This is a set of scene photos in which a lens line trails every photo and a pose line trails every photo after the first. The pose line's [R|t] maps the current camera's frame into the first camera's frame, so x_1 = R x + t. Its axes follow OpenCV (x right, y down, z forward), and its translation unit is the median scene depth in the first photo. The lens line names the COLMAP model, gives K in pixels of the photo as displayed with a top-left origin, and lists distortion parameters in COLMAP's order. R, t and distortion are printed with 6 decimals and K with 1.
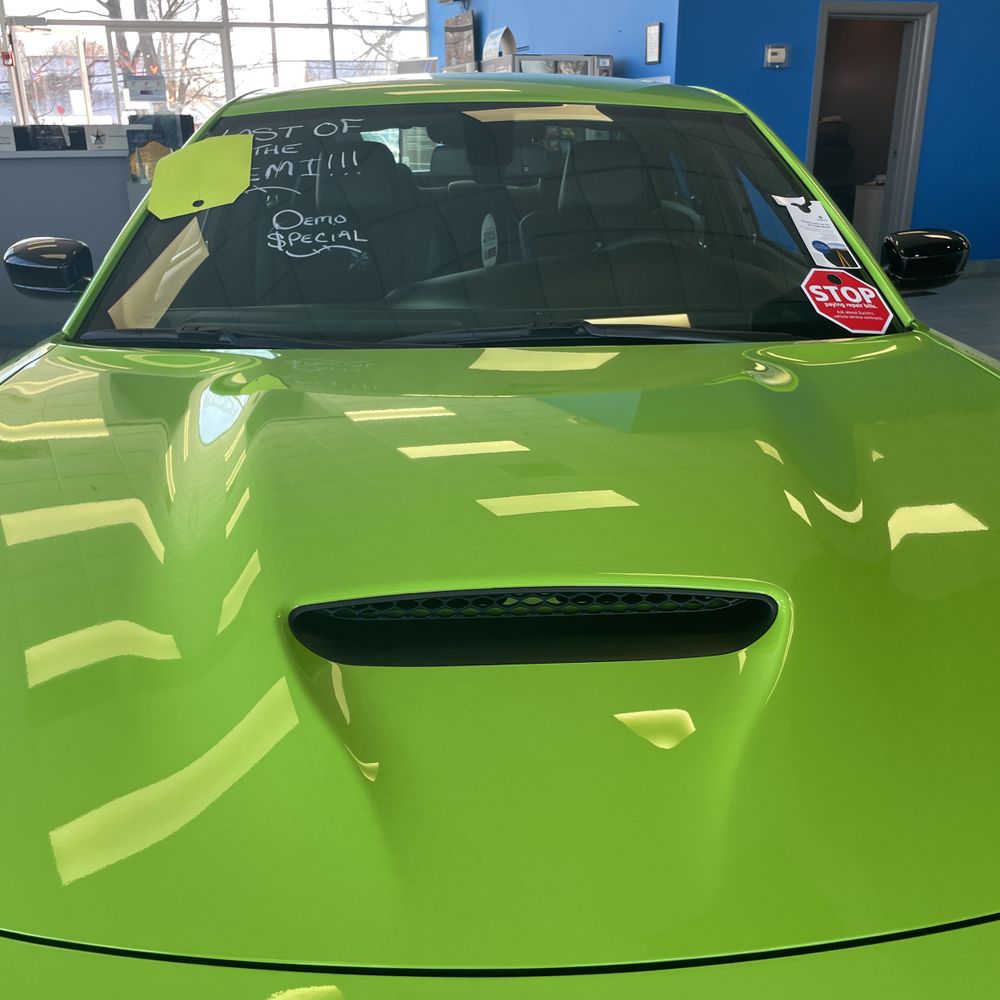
lens RADIAL K [[1018.4, 0, 504.6], [0, 1018.4, 508.9], [0, 0, 1]] dist [0.086883, -0.127254]
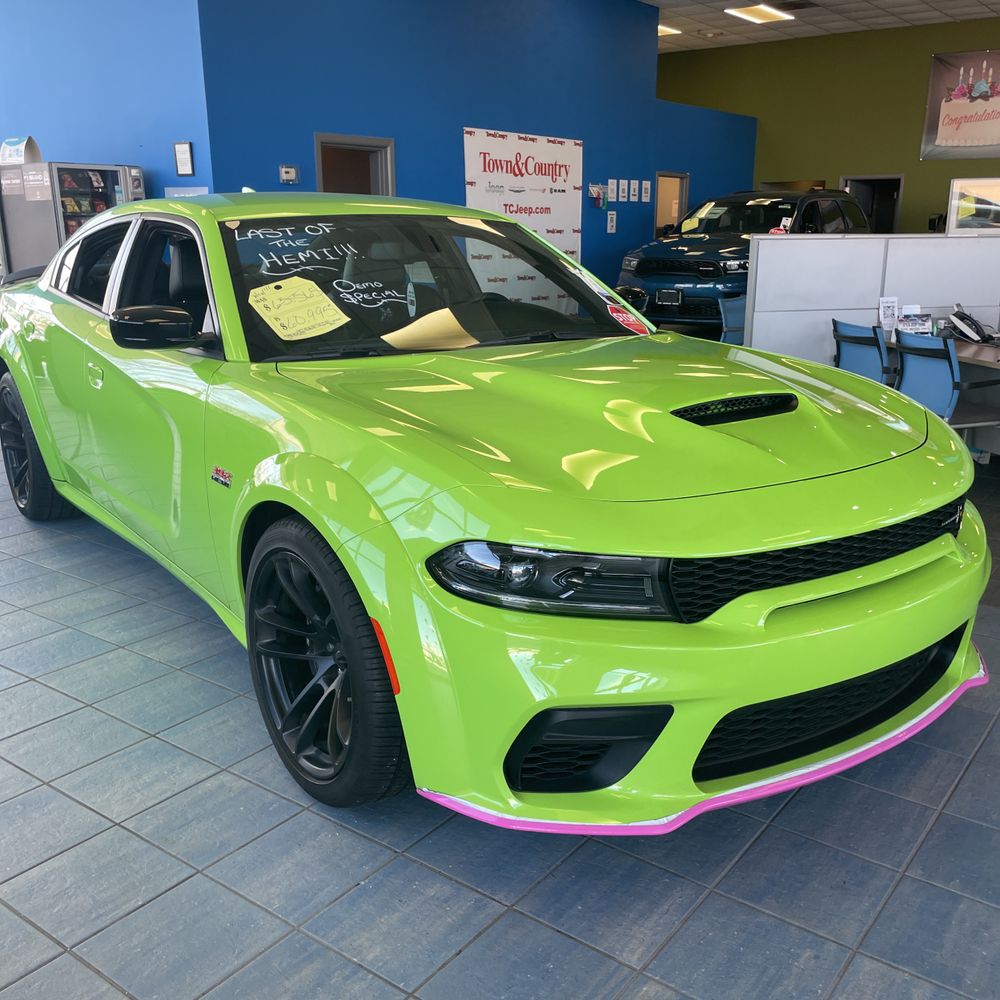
lens RADIAL K [[1023.1, 0, 506.4], [0, 1023.1, 501.2], [0, 0, 1]] dist [0.090701, -0.129735]
pose [[0.832507, -0.136254, 0.536998, -0.245114], [0.188487, 0.981122, -0.043268, 0.043986], [-0.520965, 0.137238, 0.842473, -0.116103]]
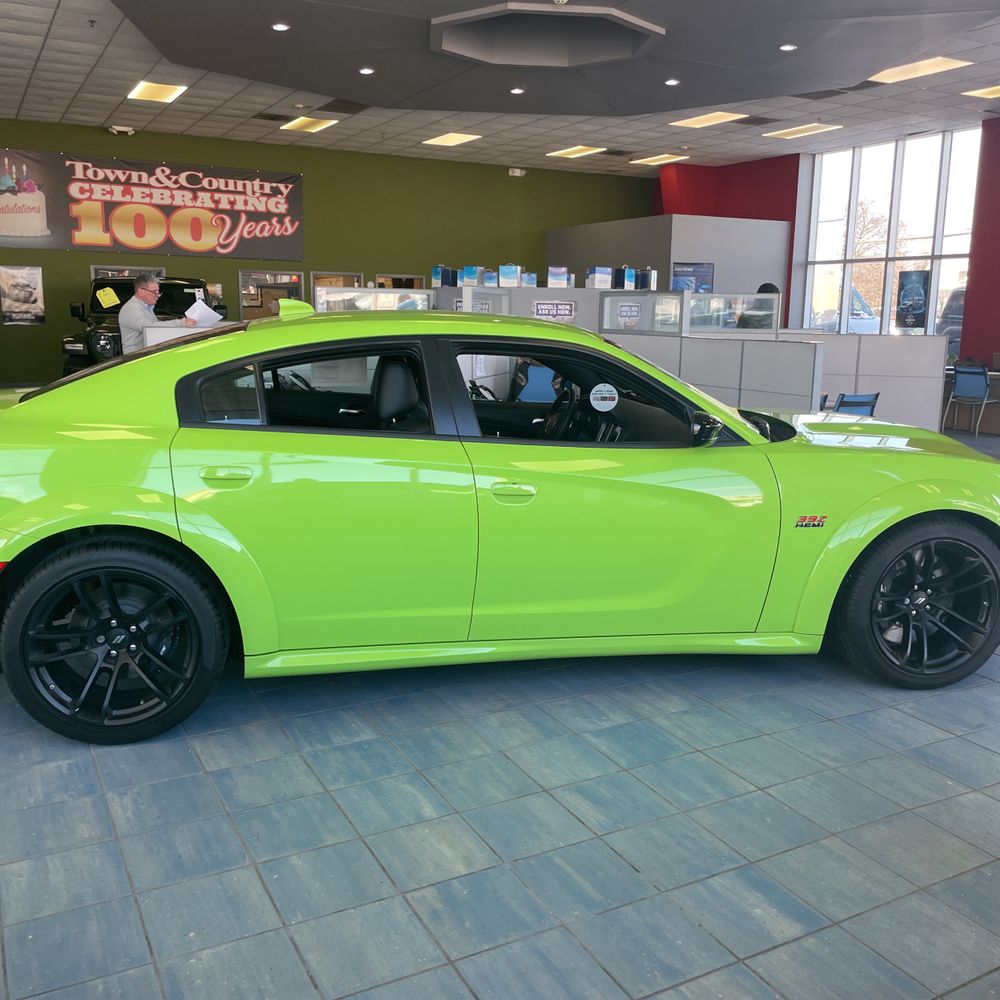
lens RADIAL K [[1025.6, 0, 515.2], [0, 1025.6, 474.3], [0, 0, 1]] dist [0.106490, -0.165116]
pose [[-0.154354, -0.152893, 0.976114, -0.624636], [0.334509, 0.921521, 0.197238, -0.180514], [-0.929666, 0.356963, -0.091097, 0.437022]]
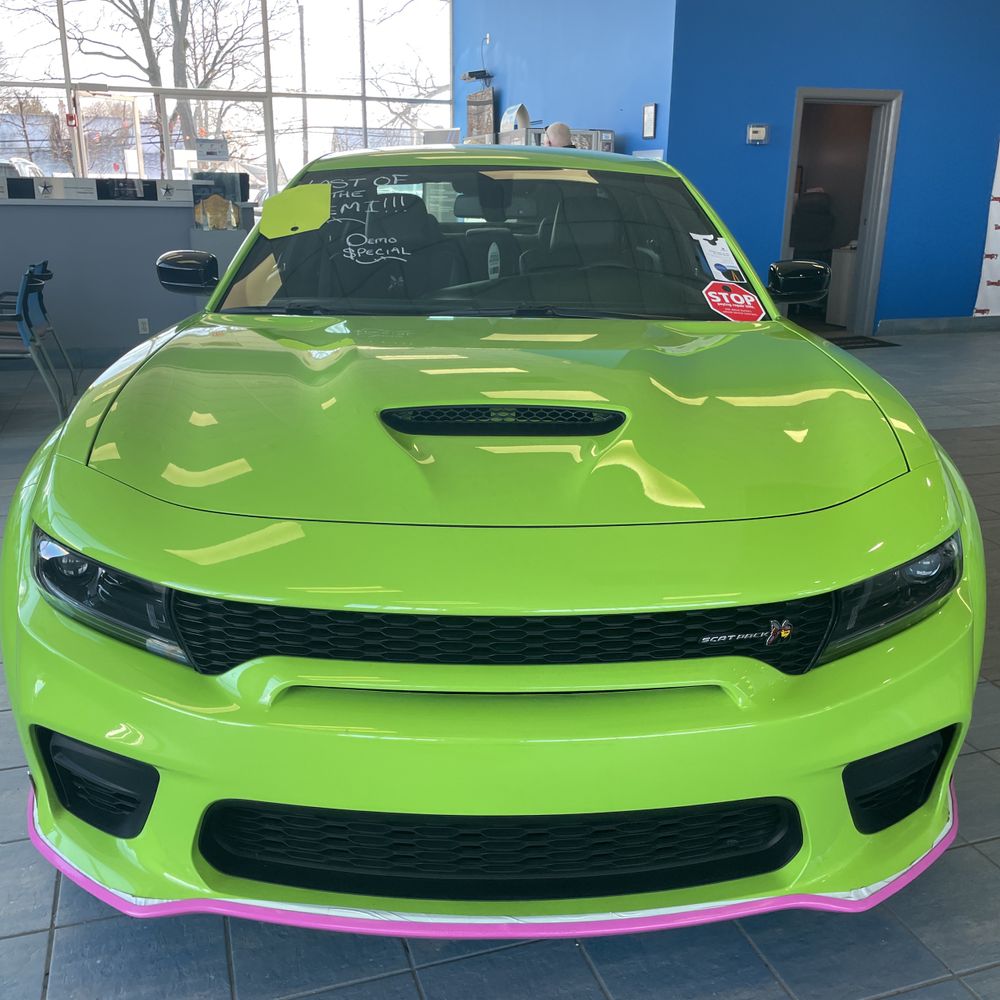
lens RADIAL K [[1018.4, 0, 504.6], [0, 1018.4, 508.9], [0, 0, 1]] dist [0.086883, -0.127254]
pose [[0.999621, 0.025495, -0.010390, 0.007209], [-0.026052, 0.998003, -0.057544, 0.049760], [0.008902, 0.057793, 0.998289, -0.121248]]
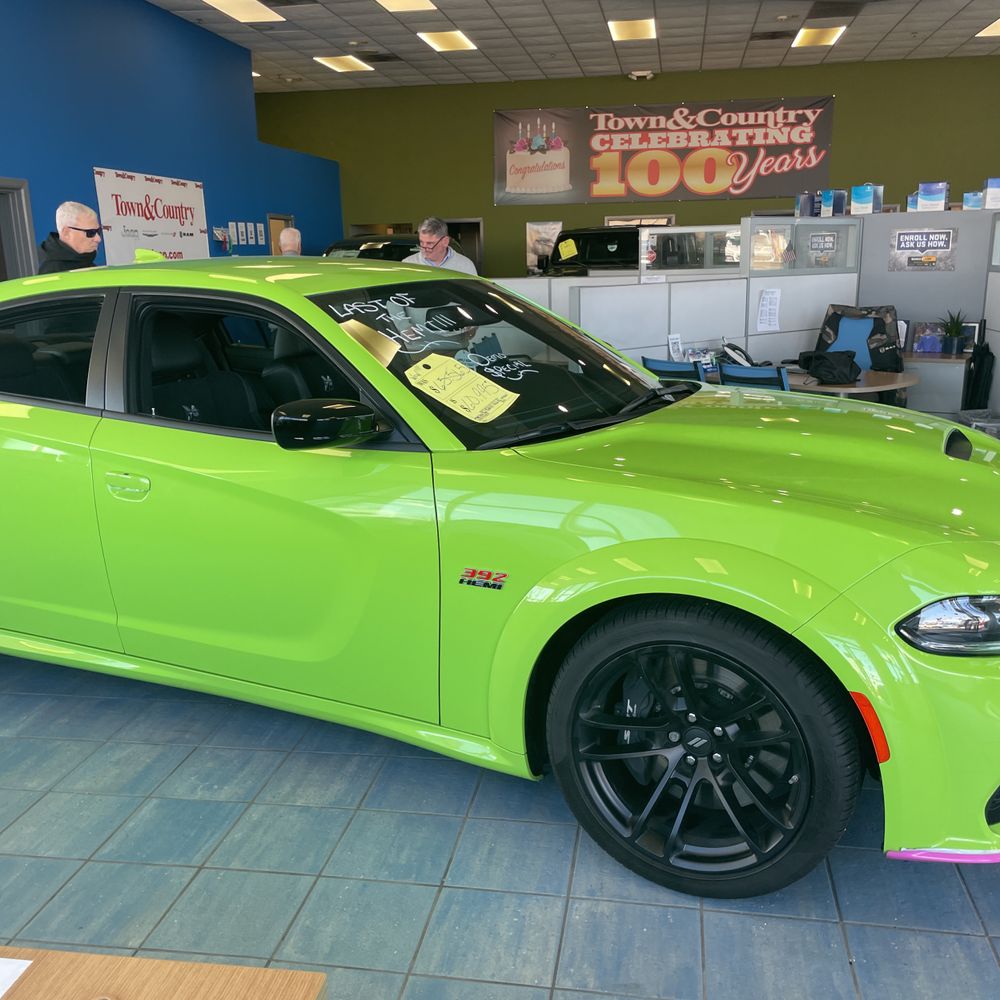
lens RADIAL K [[1021.5, 0, 494.8], [0, 1021.5, 501.4], [0, 0, 1]] dist [0.095840, -0.141563]
pose [[0.493153, -0.205910, 0.845223, -0.408564], [0.321789, 0.945849, 0.042673, -0.038303], [-0.808240, 0.250939, 0.532708, 0.063674]]
